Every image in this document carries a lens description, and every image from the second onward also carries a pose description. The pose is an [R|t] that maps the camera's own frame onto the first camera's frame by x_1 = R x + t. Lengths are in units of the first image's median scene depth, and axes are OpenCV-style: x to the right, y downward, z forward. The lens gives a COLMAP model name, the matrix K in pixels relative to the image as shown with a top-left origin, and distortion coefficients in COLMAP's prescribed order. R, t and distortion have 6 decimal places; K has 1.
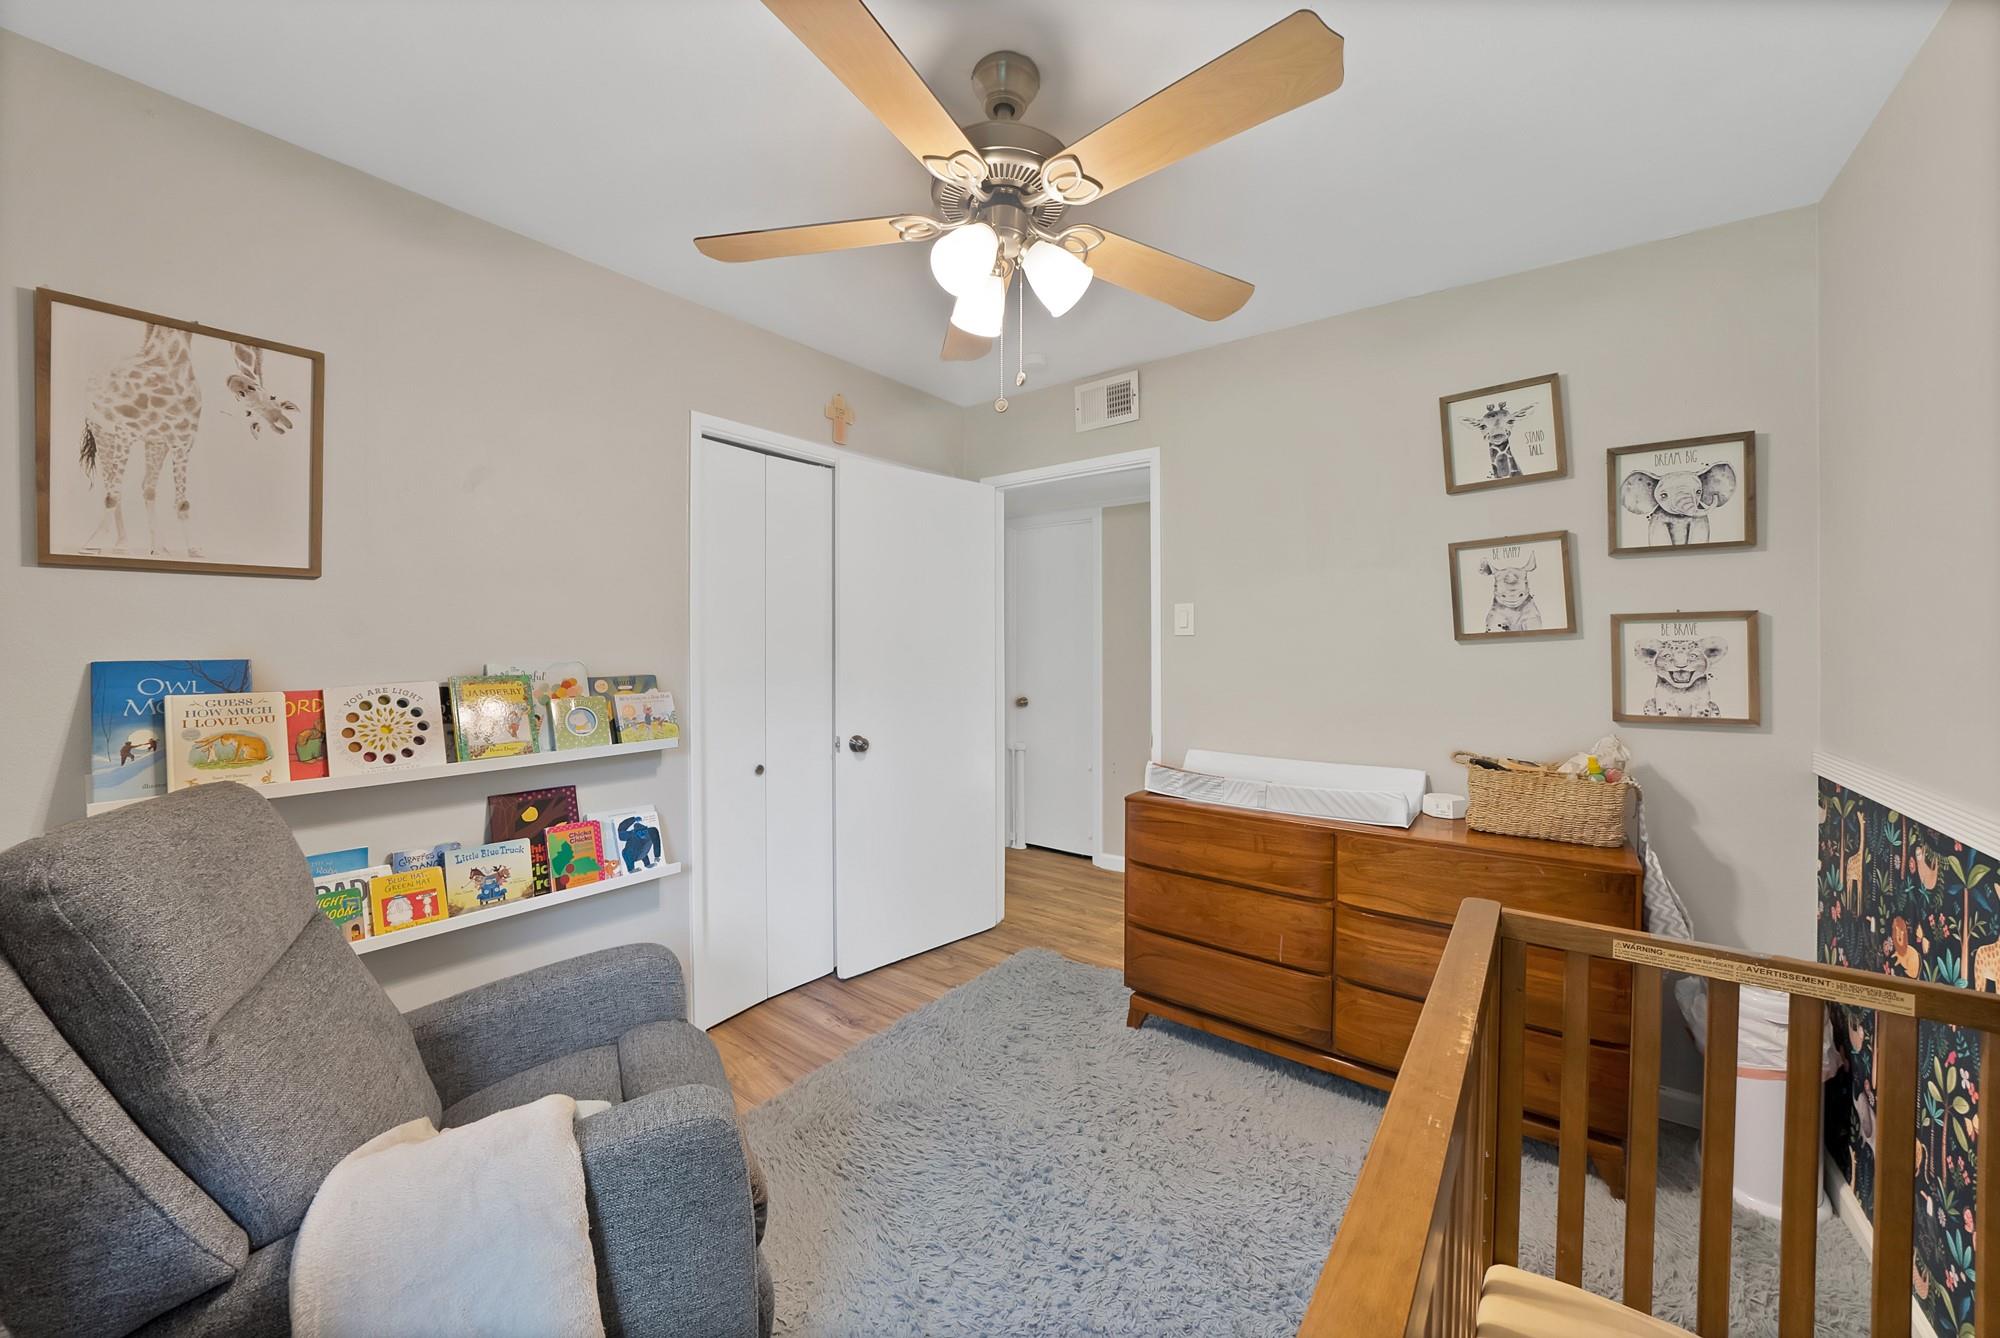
lens RADIAL K [[714.7, 0, 997.3], [0, 714.7, 663.1], [0, 0, 1]] dist [0.000221, 0.000018]
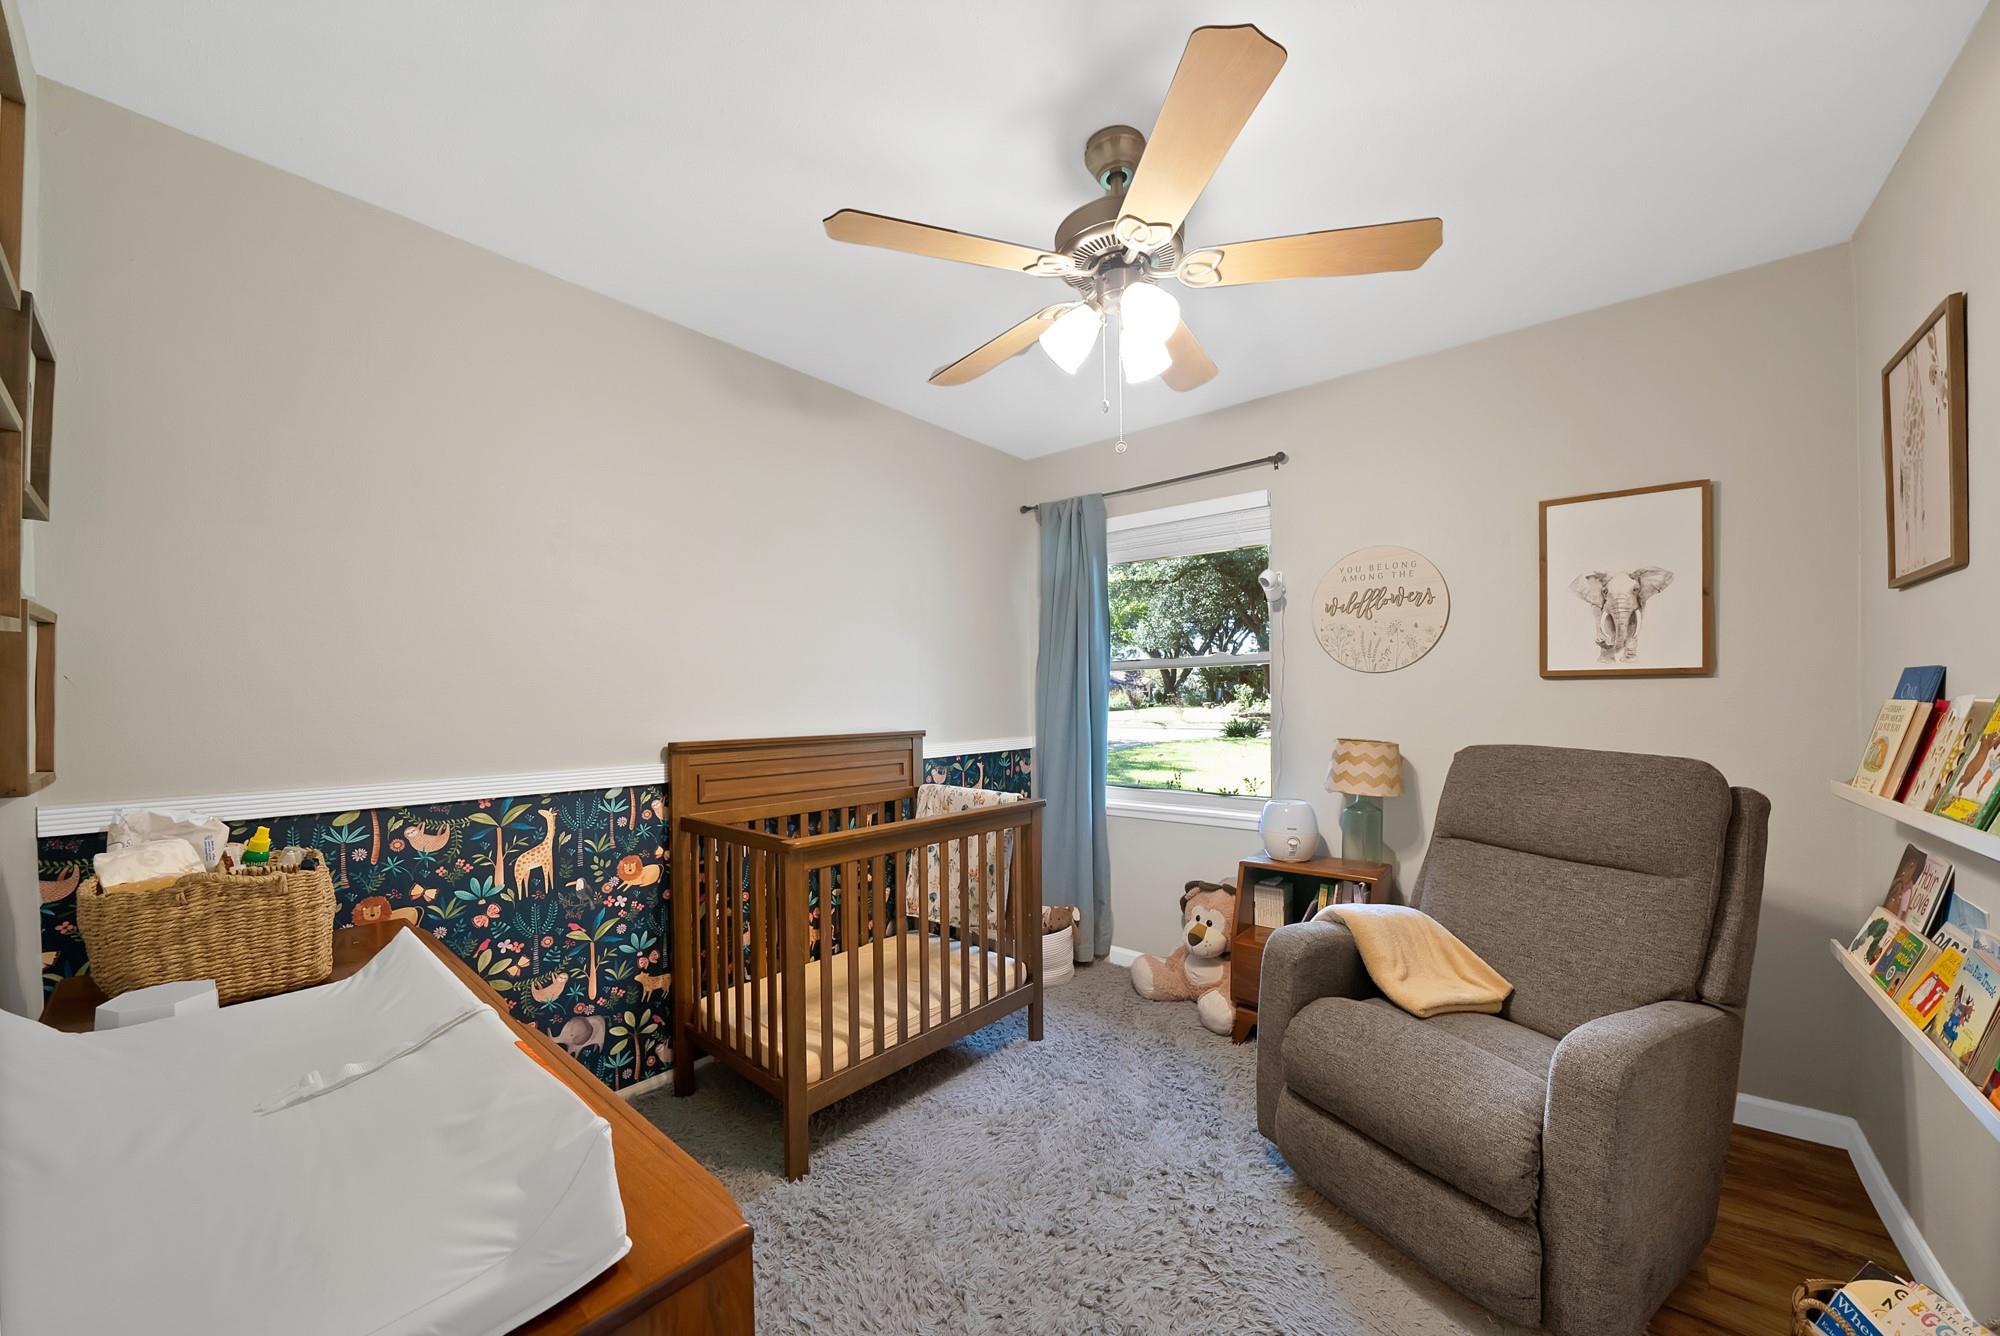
lens RADIAL K [[714.7, 0, 1004.7], [0, 714.7, 678.5], [0, 0, 1]] dist [0.000221, 0.000018]
pose [[-0.999529, 0.006814, 0.029917, 0.174688], [0.007005, 0.999956, 0.006294, -0.010734], [-0.029872, 0.006501, -0.999533, 2.236563]]
